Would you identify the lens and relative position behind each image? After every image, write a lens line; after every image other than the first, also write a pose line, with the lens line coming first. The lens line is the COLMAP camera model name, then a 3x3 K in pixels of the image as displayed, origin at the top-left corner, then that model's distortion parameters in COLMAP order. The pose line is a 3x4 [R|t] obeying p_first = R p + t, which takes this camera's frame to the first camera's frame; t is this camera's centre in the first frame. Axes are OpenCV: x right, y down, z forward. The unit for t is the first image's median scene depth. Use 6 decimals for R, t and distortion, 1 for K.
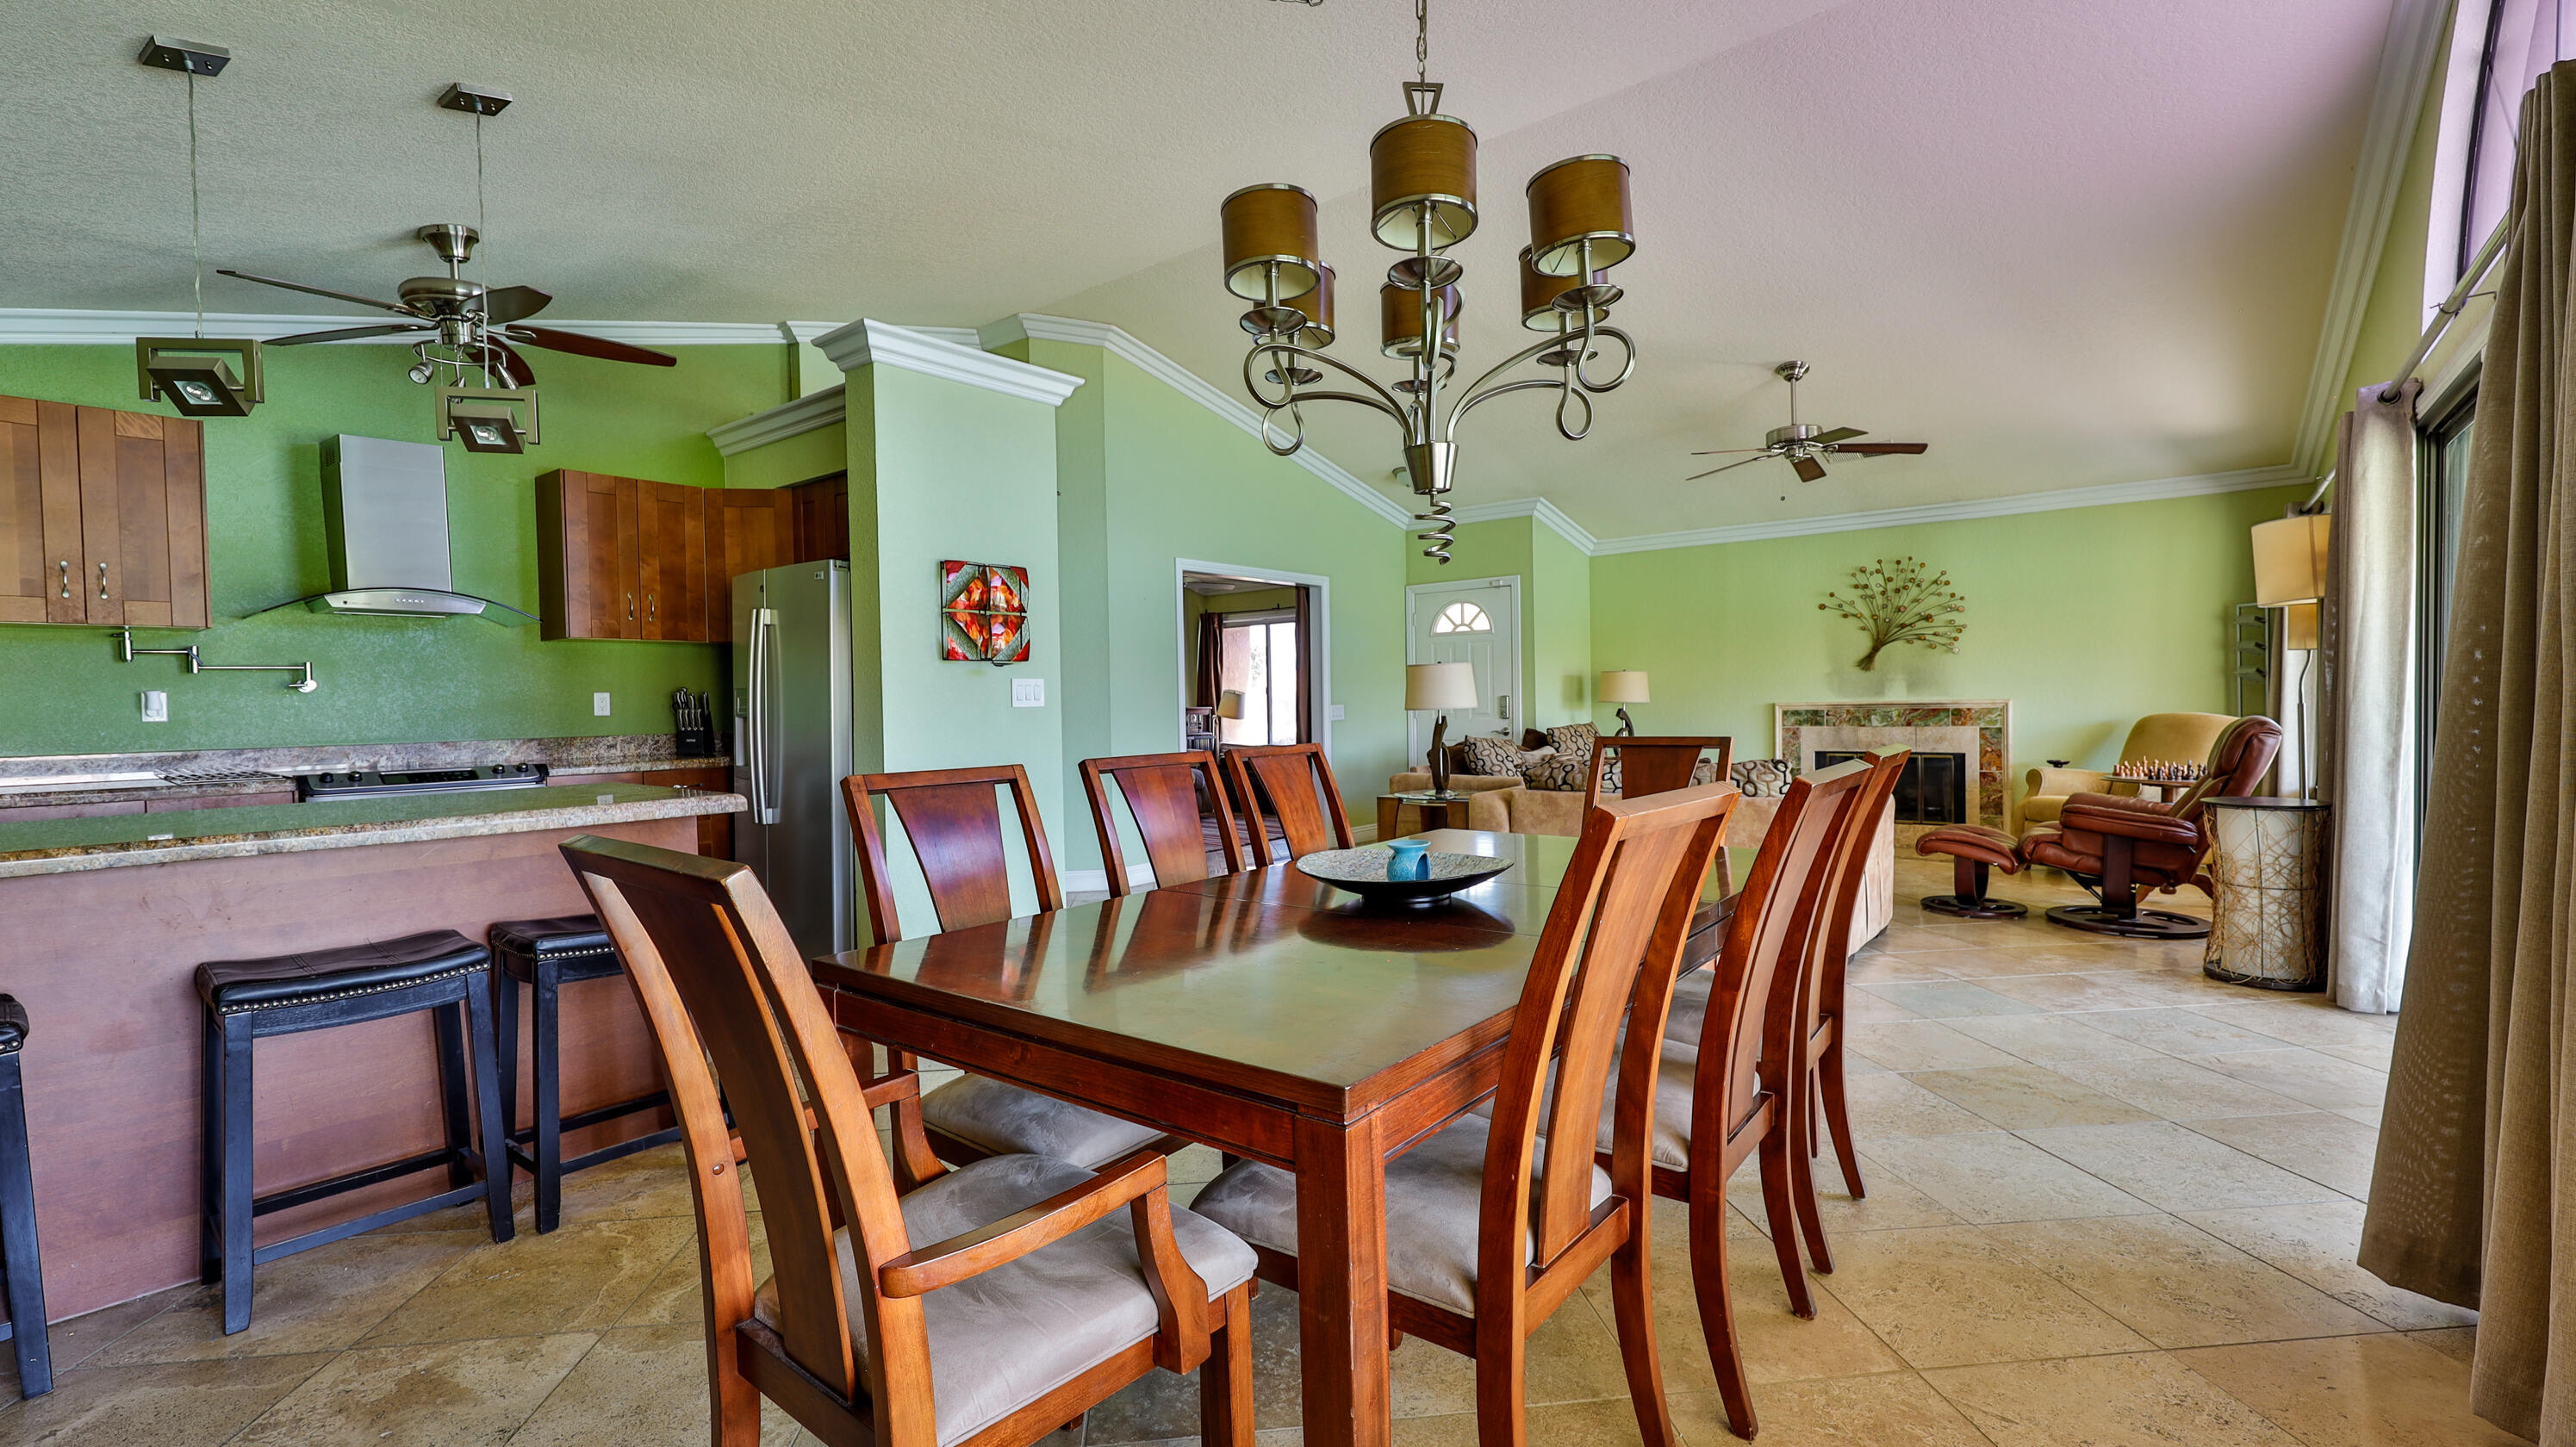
lens RADIAL K [[1093.2, 0, 1293.5], [0, 1093.2, 724.6], [0, 0, 1]] dist [0.000786, 0.000096]
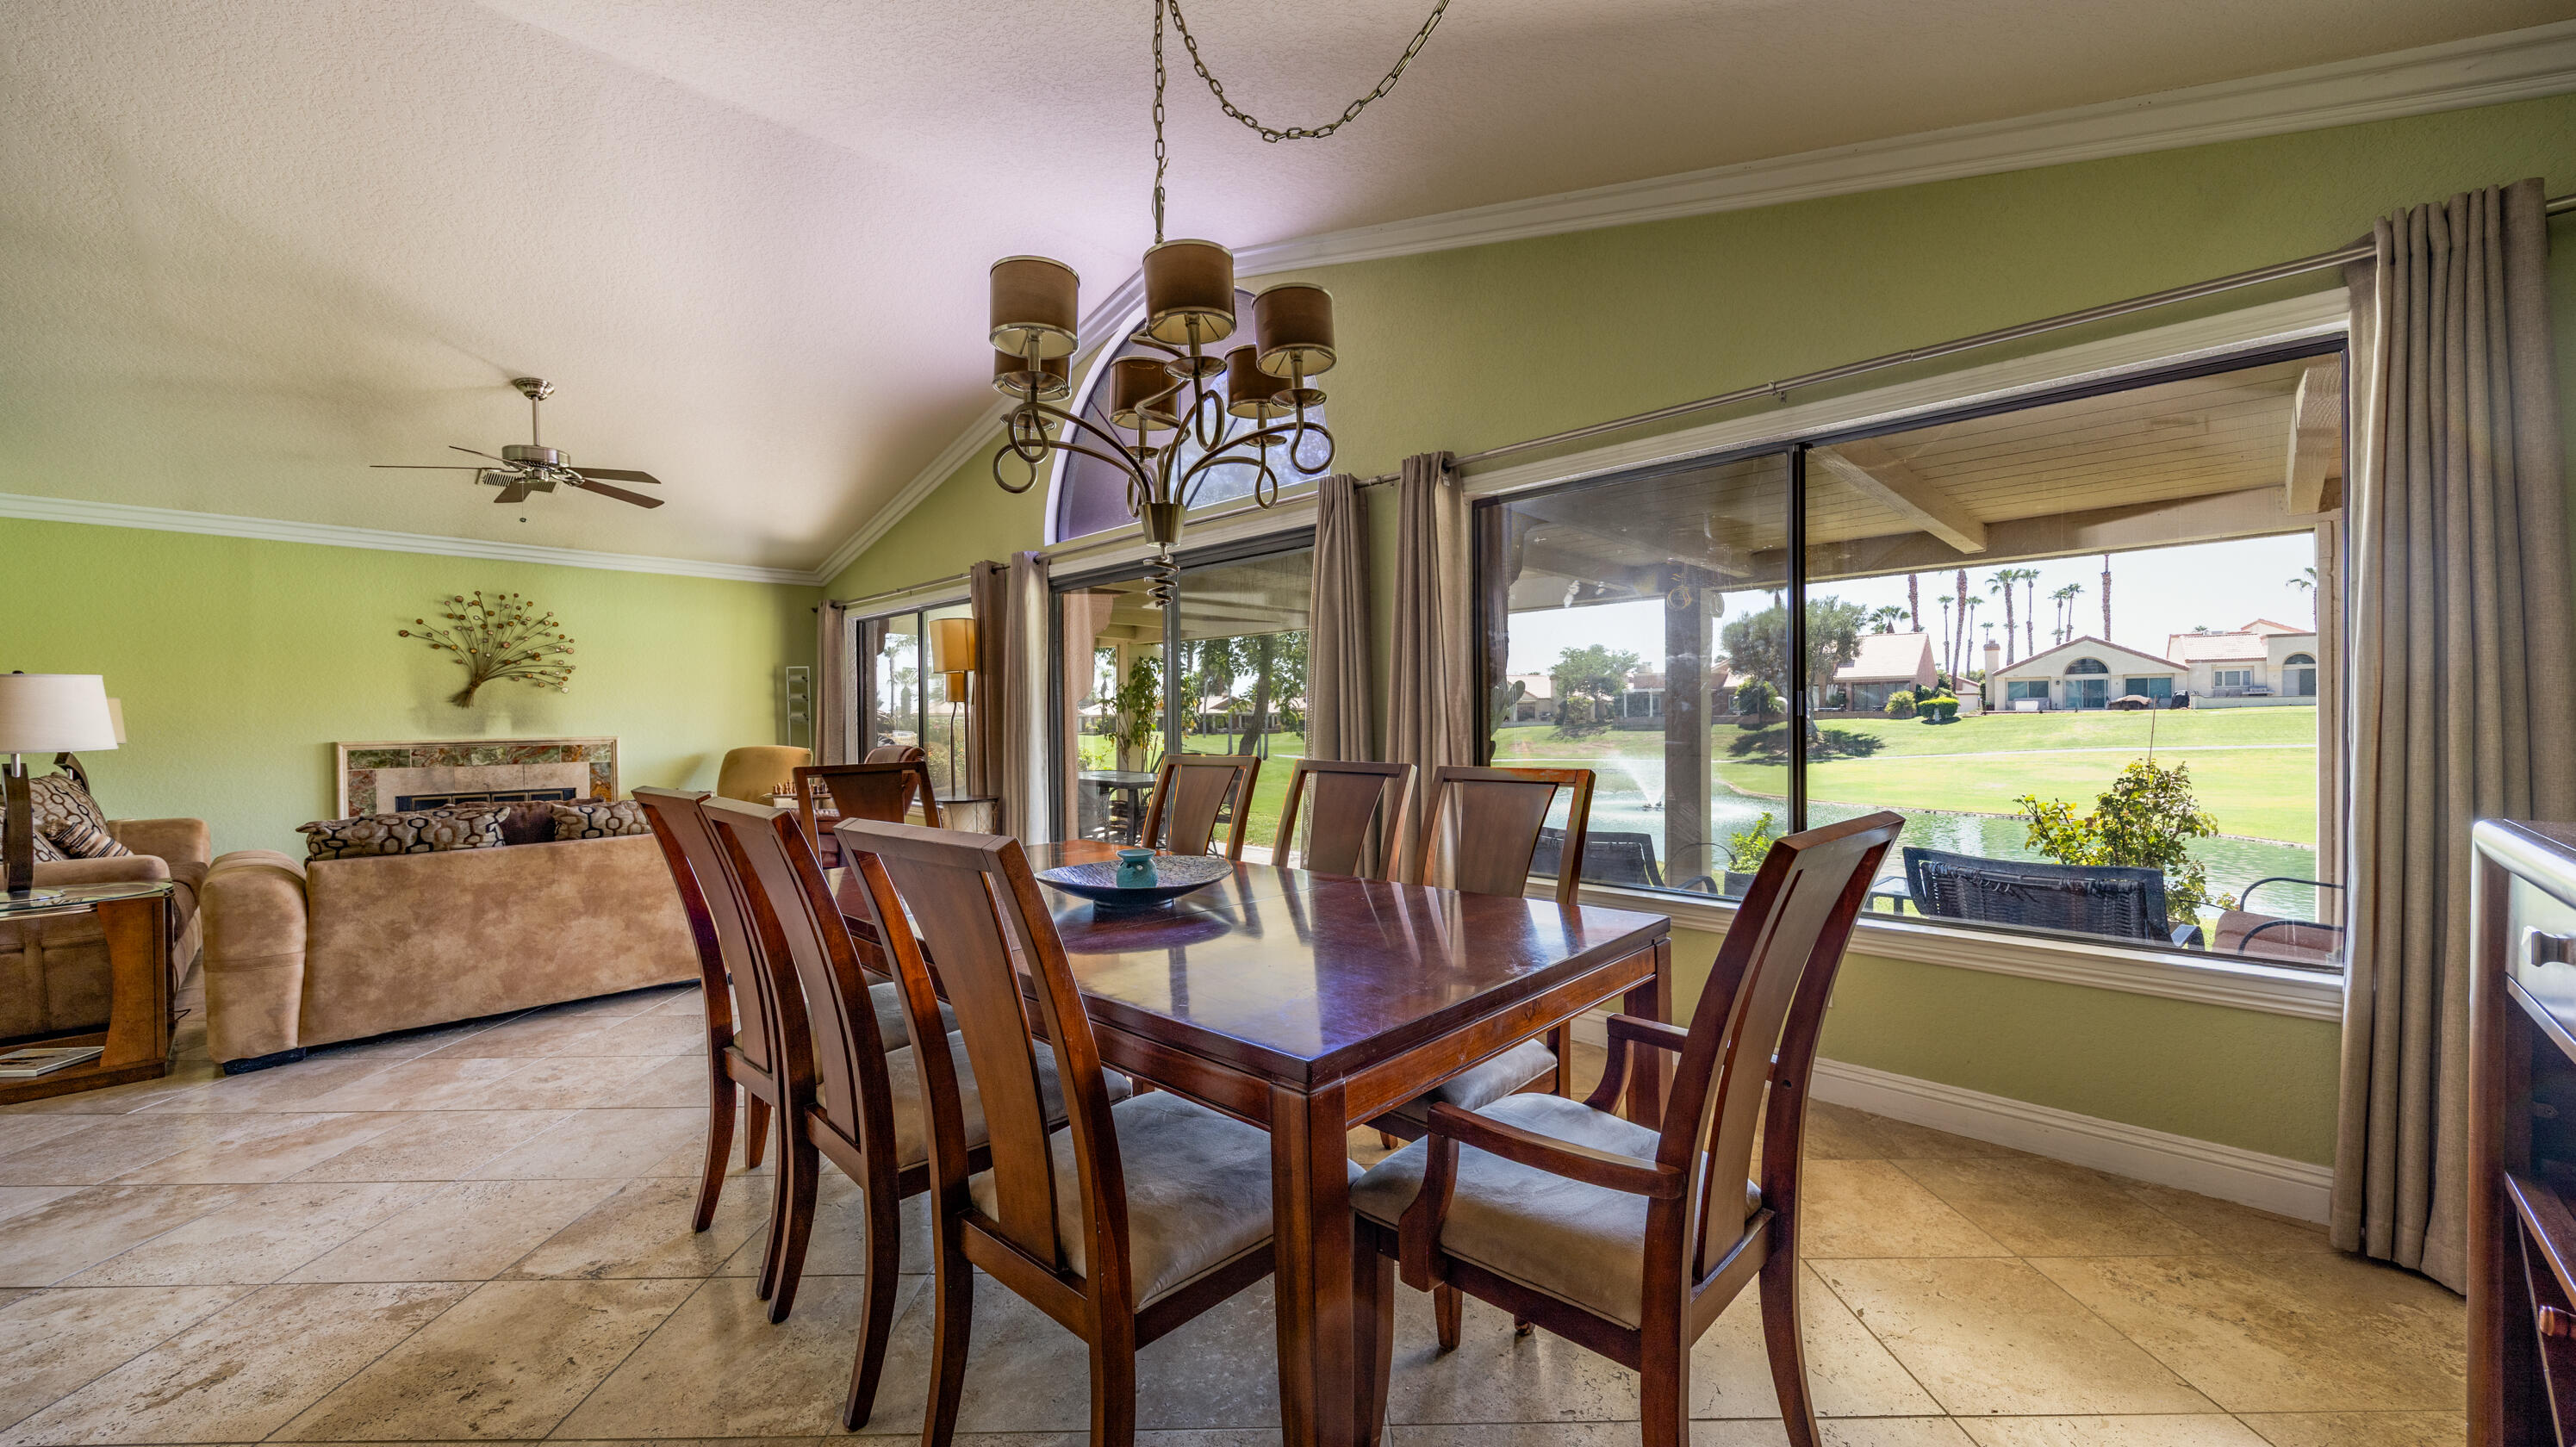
lens RADIAL K [[977.4, 0, 1292.3], [0, 977.4, 725.9], [0, 0, 1]] dist [0.000359, -0.000518]
pose [[0.100681, 0.007719, 0.994889, -0.320643], [0.031246, 0.999452, -0.010916, -0.001853], [-0.994428, 0.032186, 0.100385, 0.273090]]
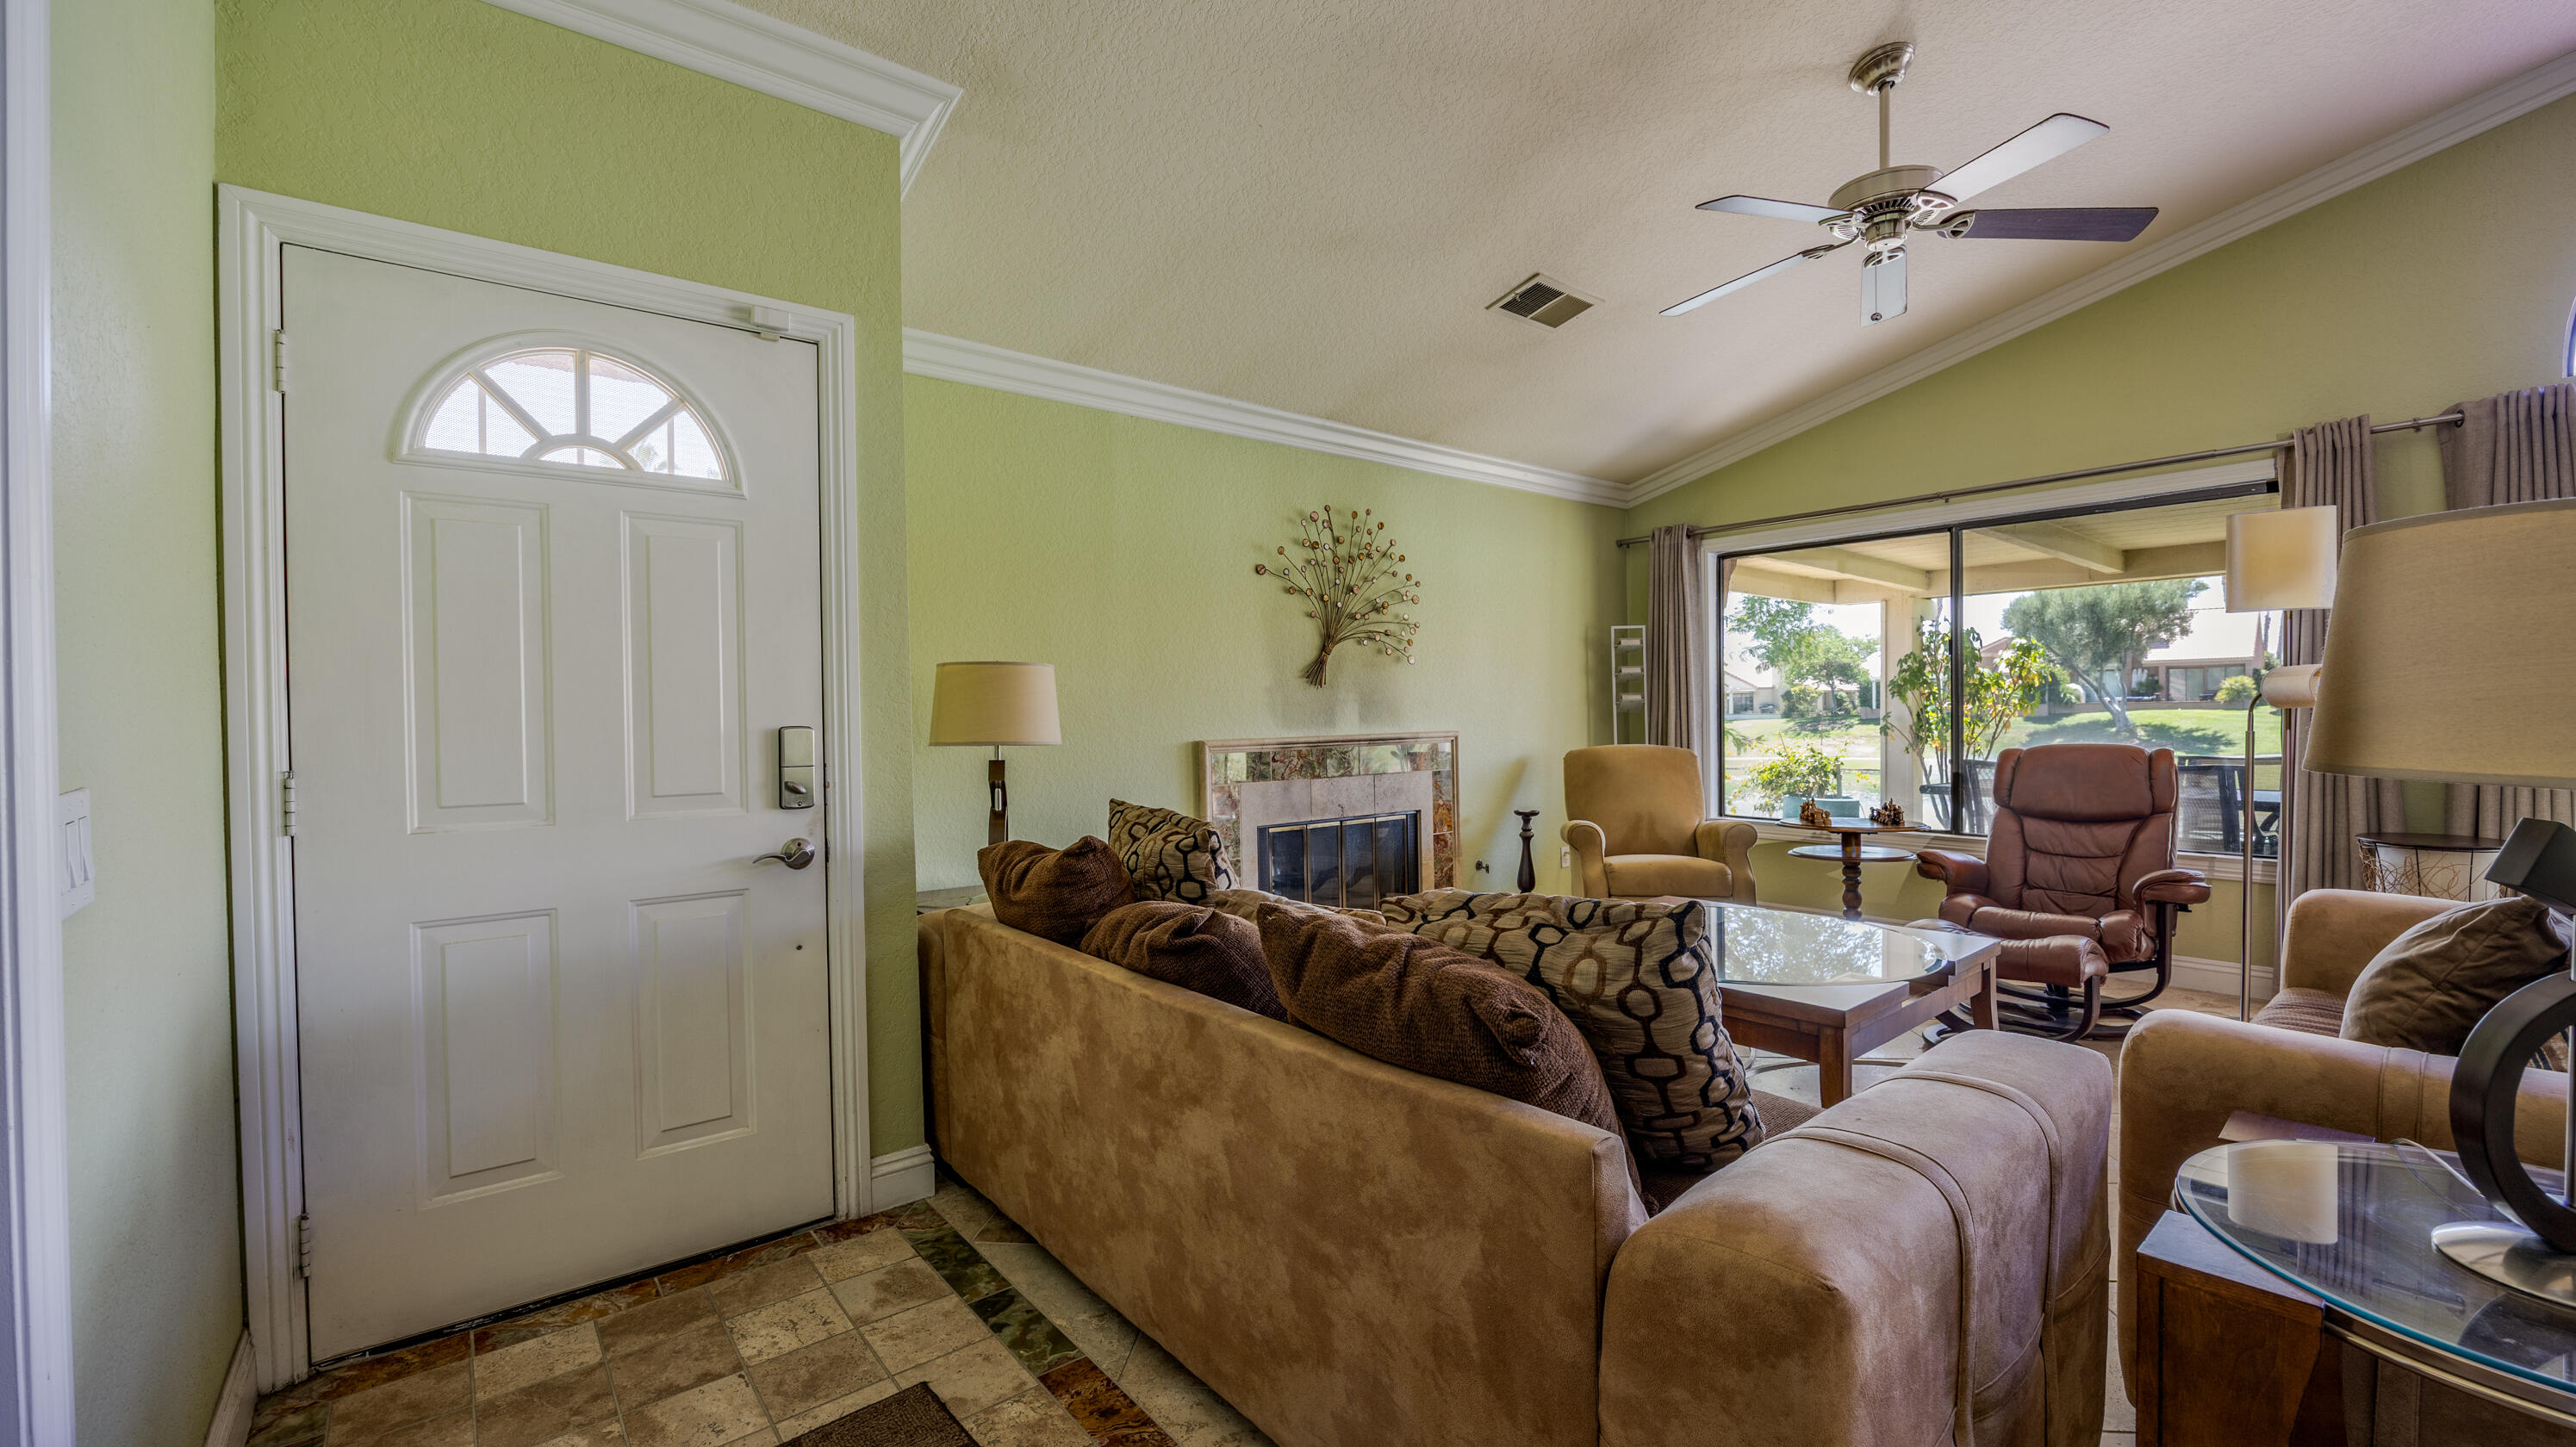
lens RADIAL K [[1057.1, 0, 1288.0], [0, 1057.1, 723.5], [0, 0, 1]] dist [-0.015915, 0.000692]
pose [[0.211219, 0.005036, 0.977426, -0.065112], [0.032963, 0.999381, -0.012272, -0.028598], [-0.976883, 0.034811, 0.210923, 1.184349]]
